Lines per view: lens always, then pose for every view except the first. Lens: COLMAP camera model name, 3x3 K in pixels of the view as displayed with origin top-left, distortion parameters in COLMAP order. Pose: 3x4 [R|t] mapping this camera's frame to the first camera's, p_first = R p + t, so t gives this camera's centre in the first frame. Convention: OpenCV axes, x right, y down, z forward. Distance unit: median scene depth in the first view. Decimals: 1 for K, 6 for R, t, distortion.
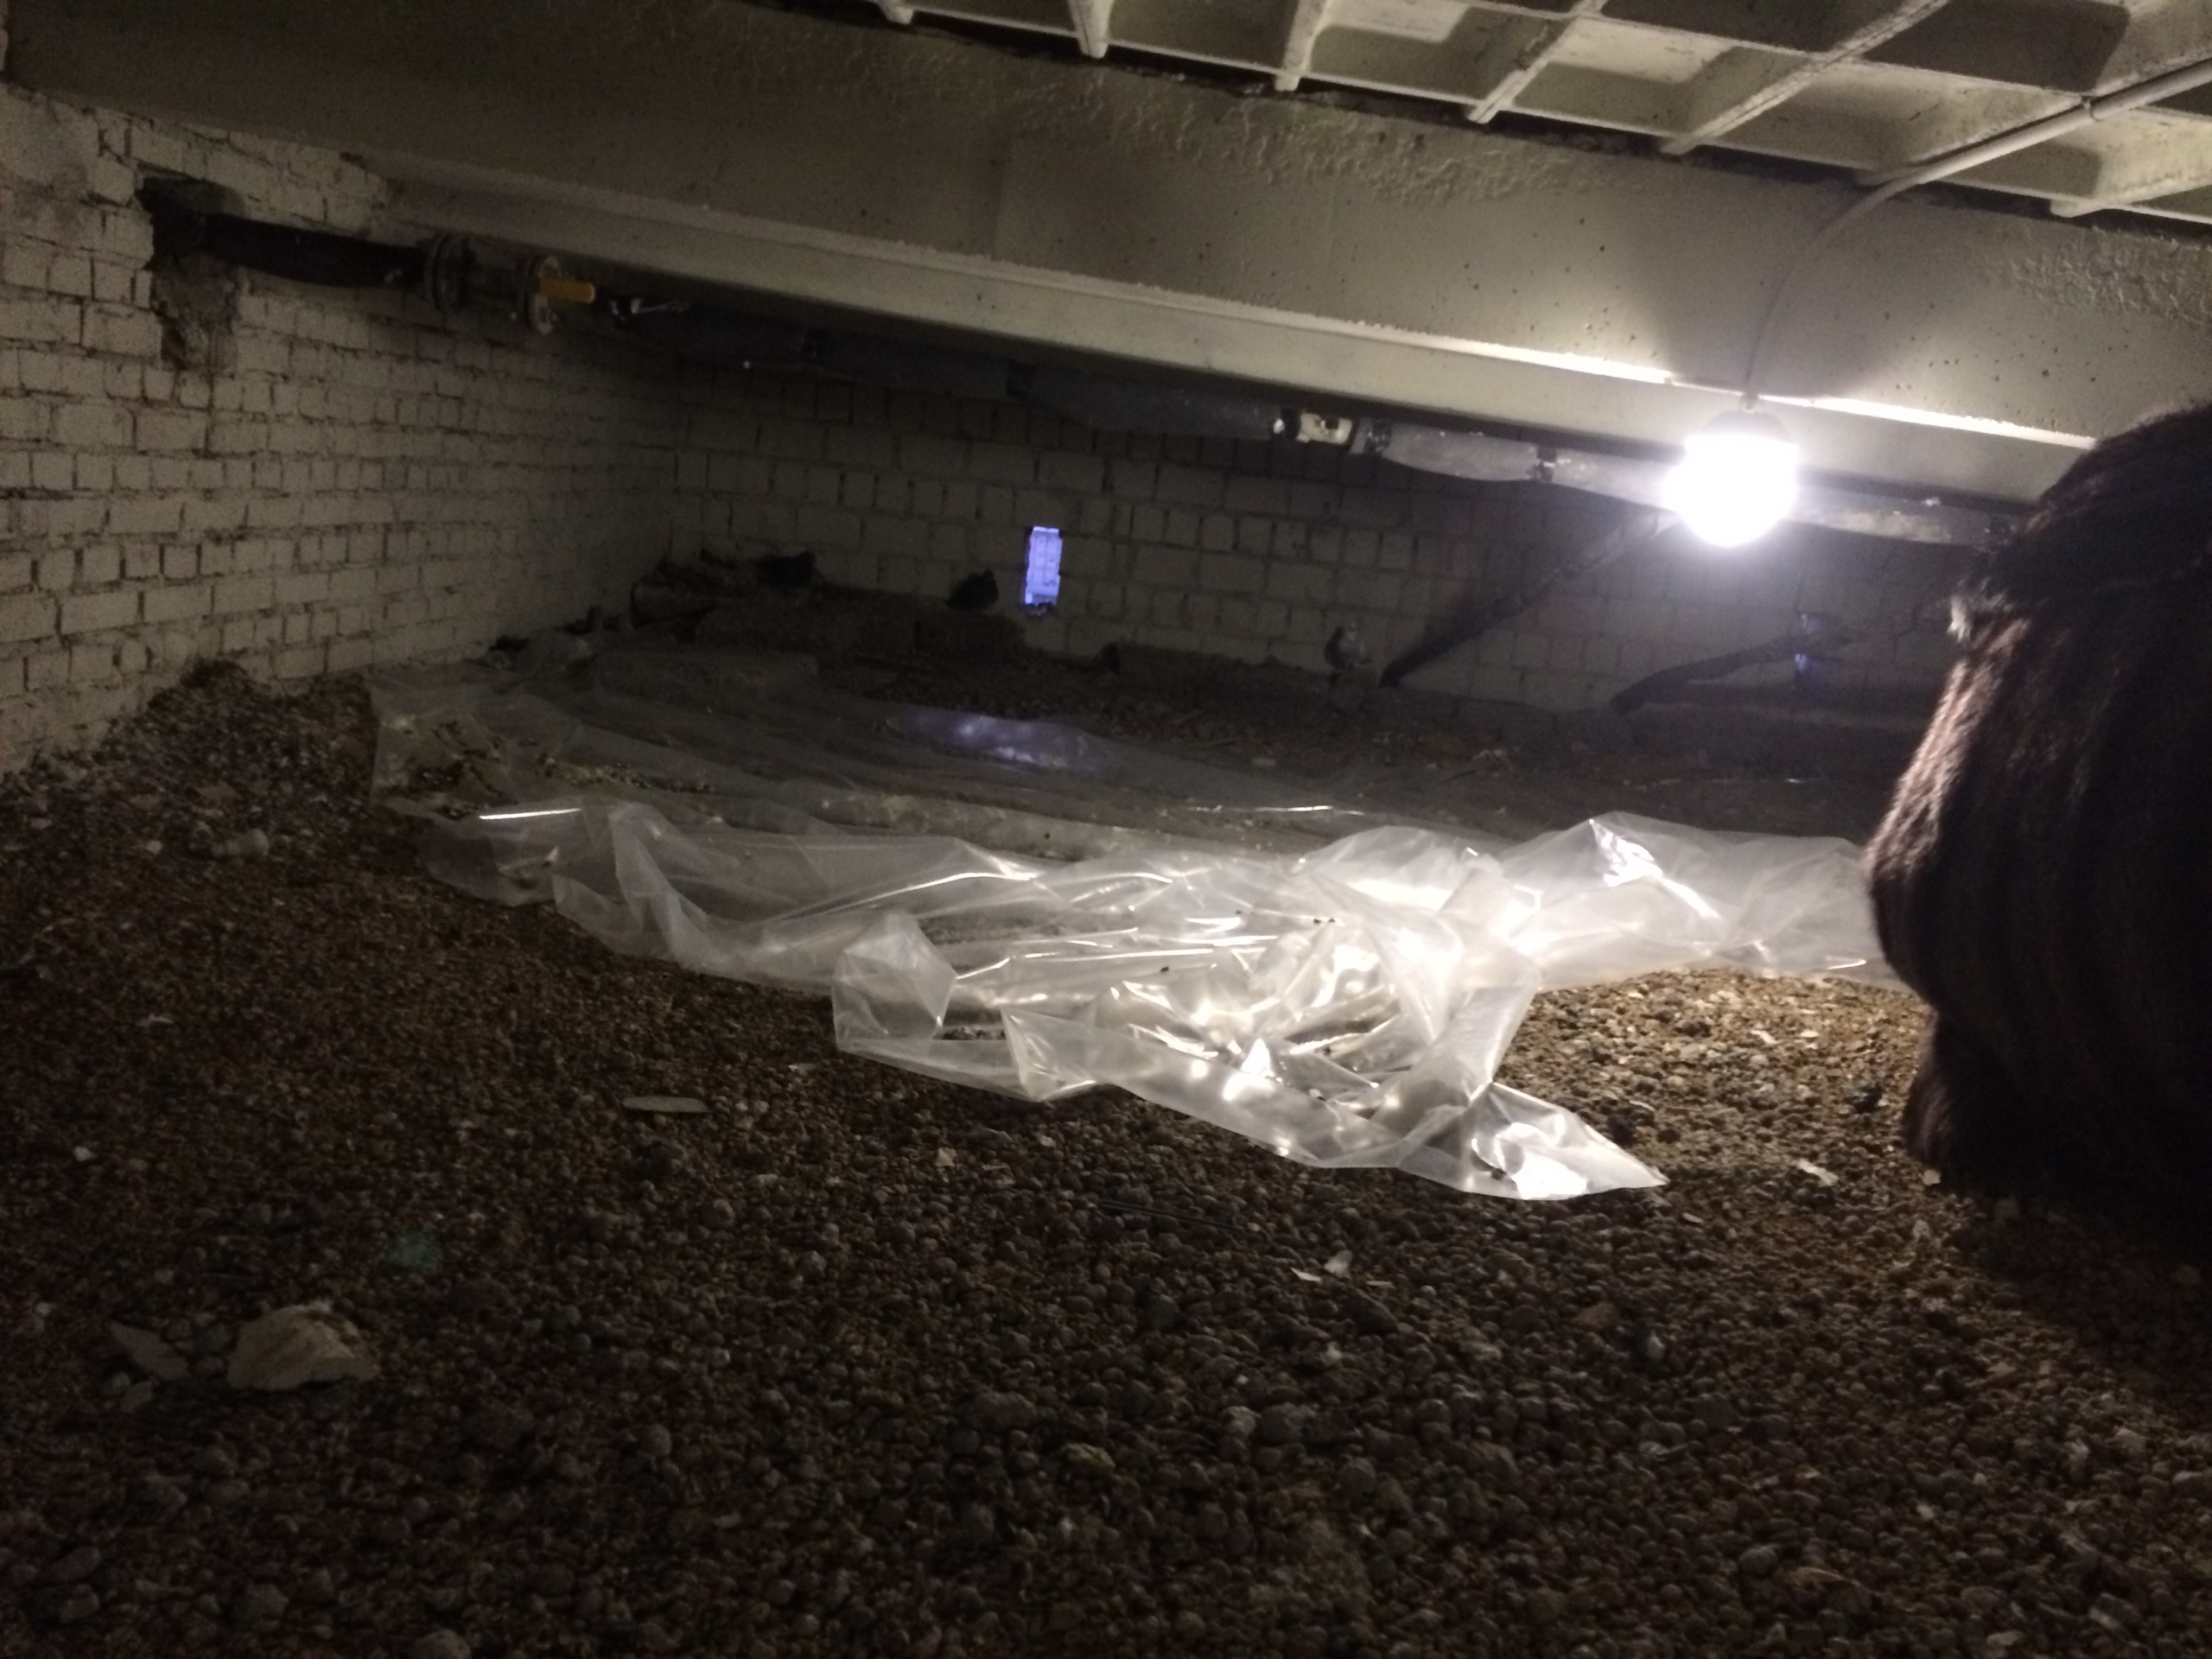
lens RADIAL K [[1857.2, 0, 1103.1], [0, 1857.2, 859.6], [0, 0, 1]] dist [0.079622, -0.100825]
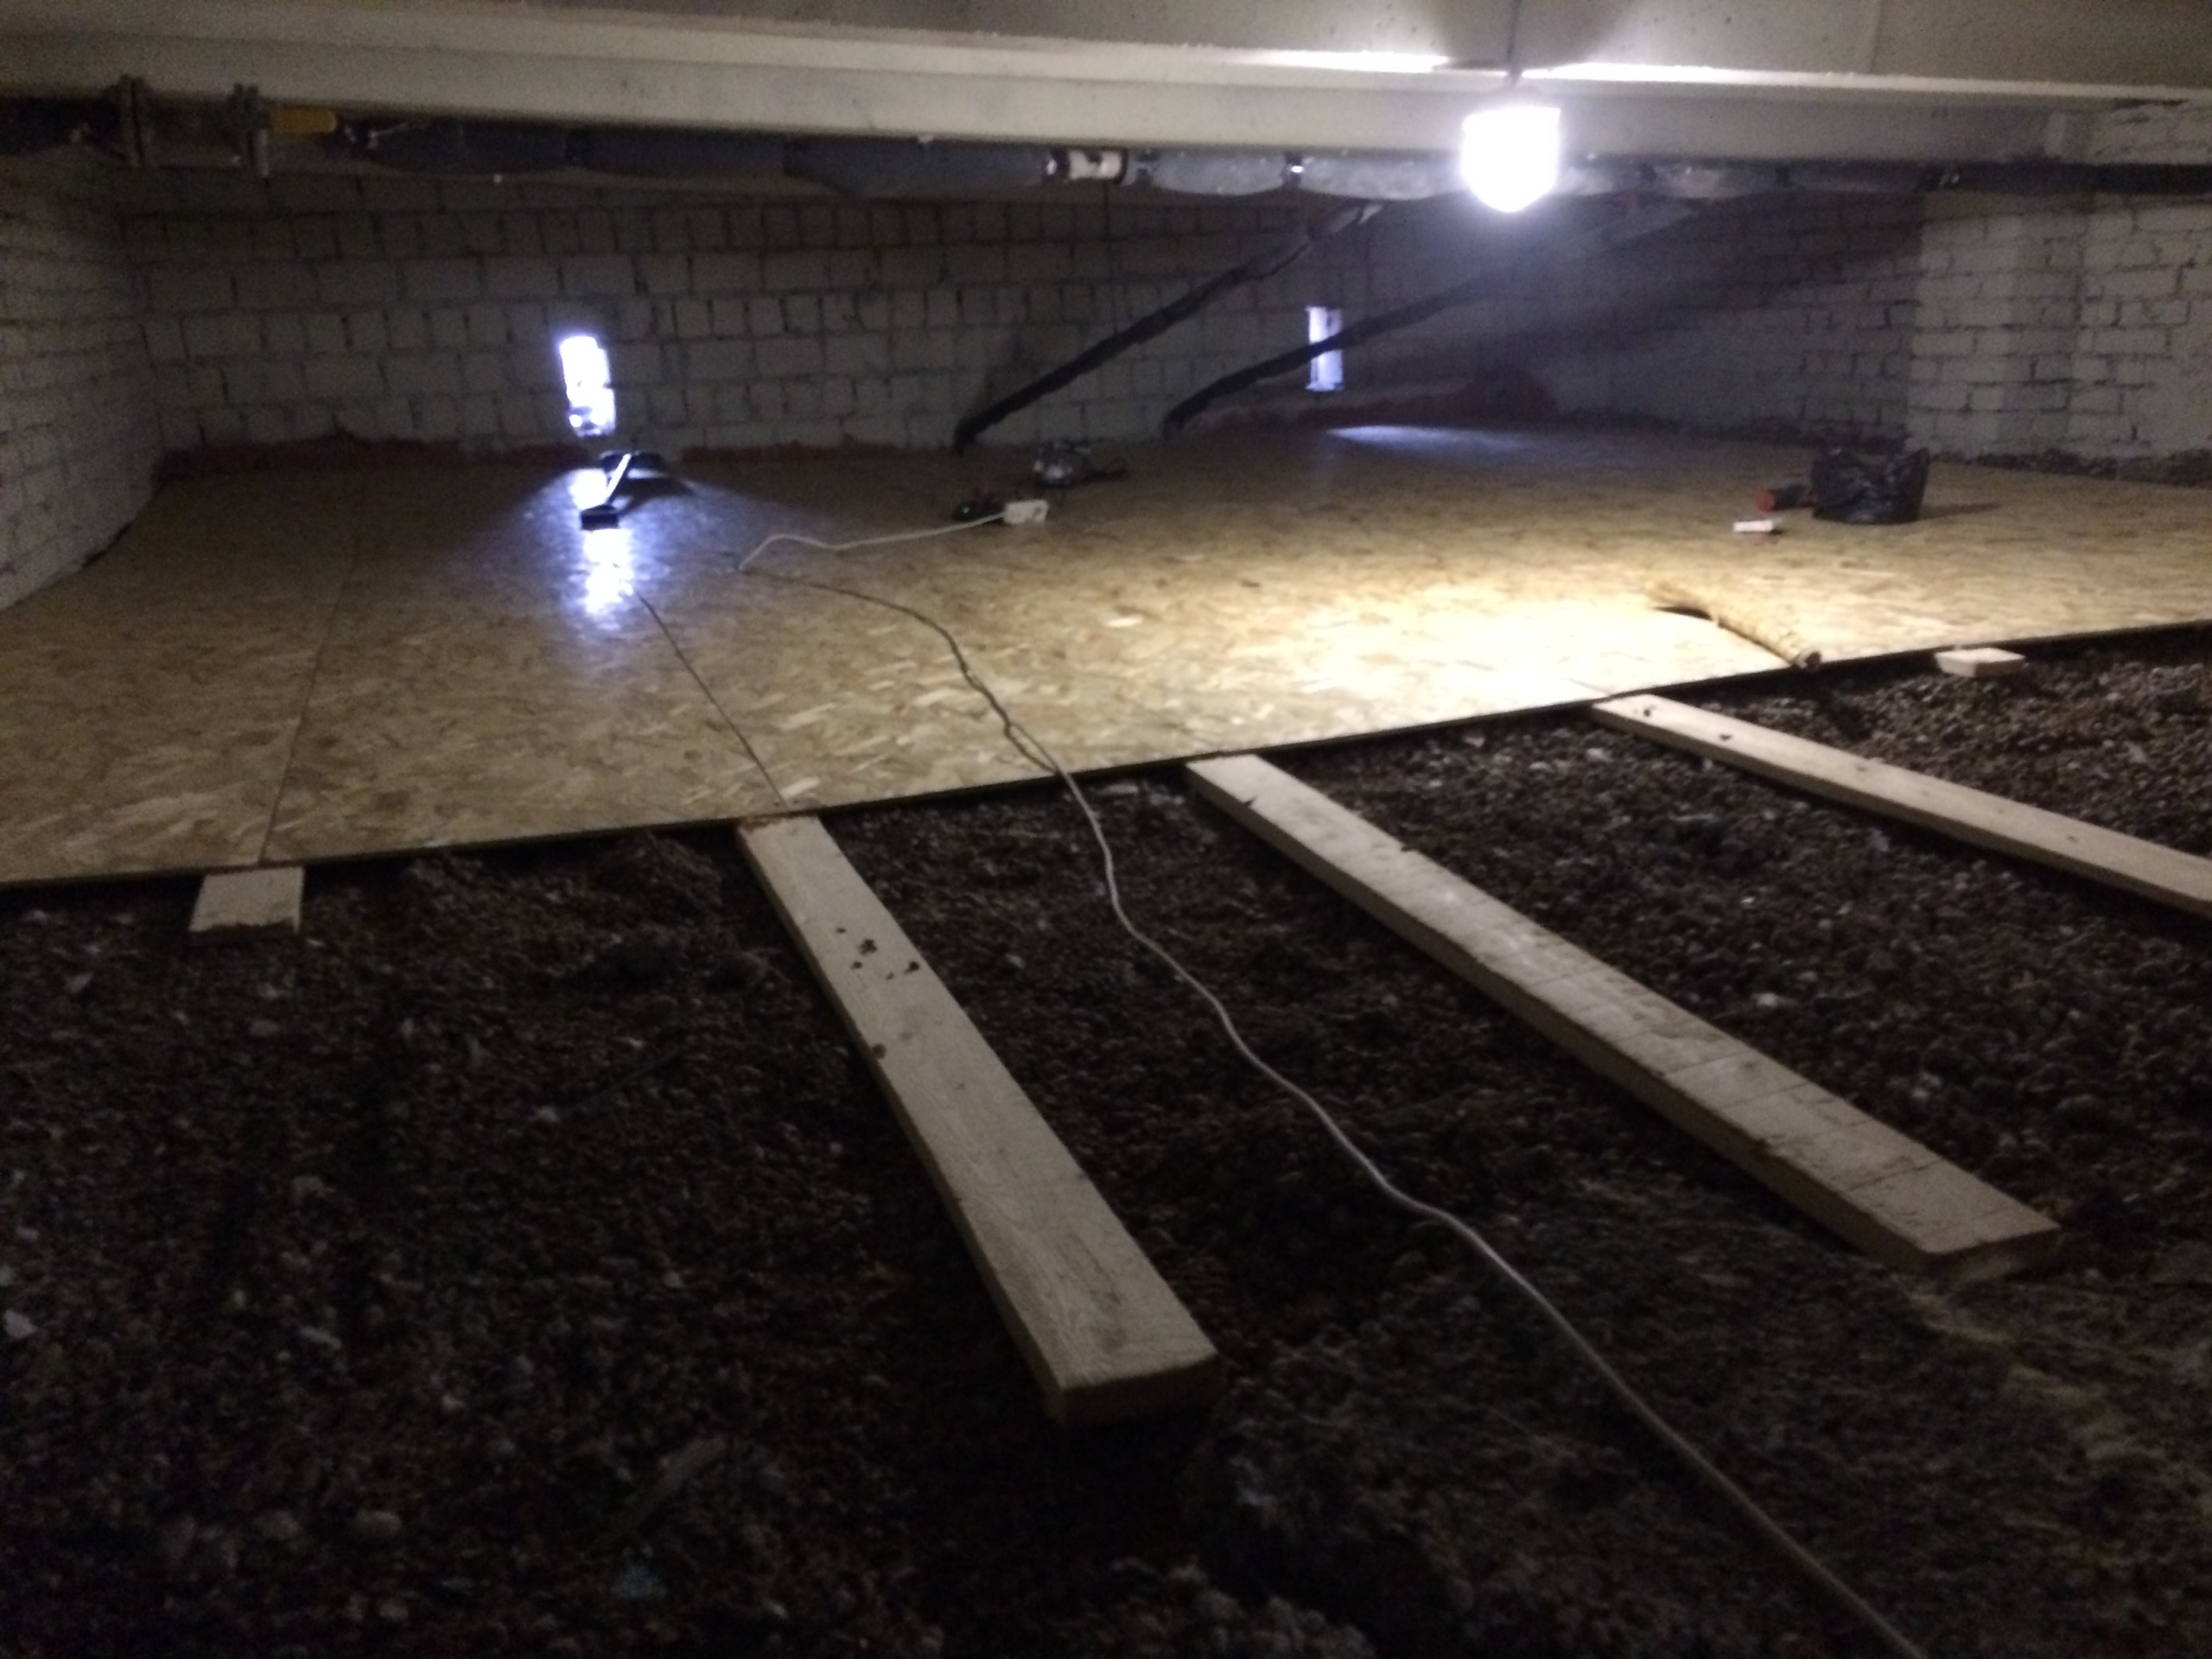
lens RADIAL K [[1885.3, 0, 1106.0], [0, 1885.3, 829.5], [0, 0, 1]] dist [0.087862, -0.108552]
pose [[0.920590, -0.244050, 0.304884, -0.293256], [0.215507, 0.968526, 0.124556, -0.001633], [-0.325686, -0.048961, 0.944209, -0.025120]]
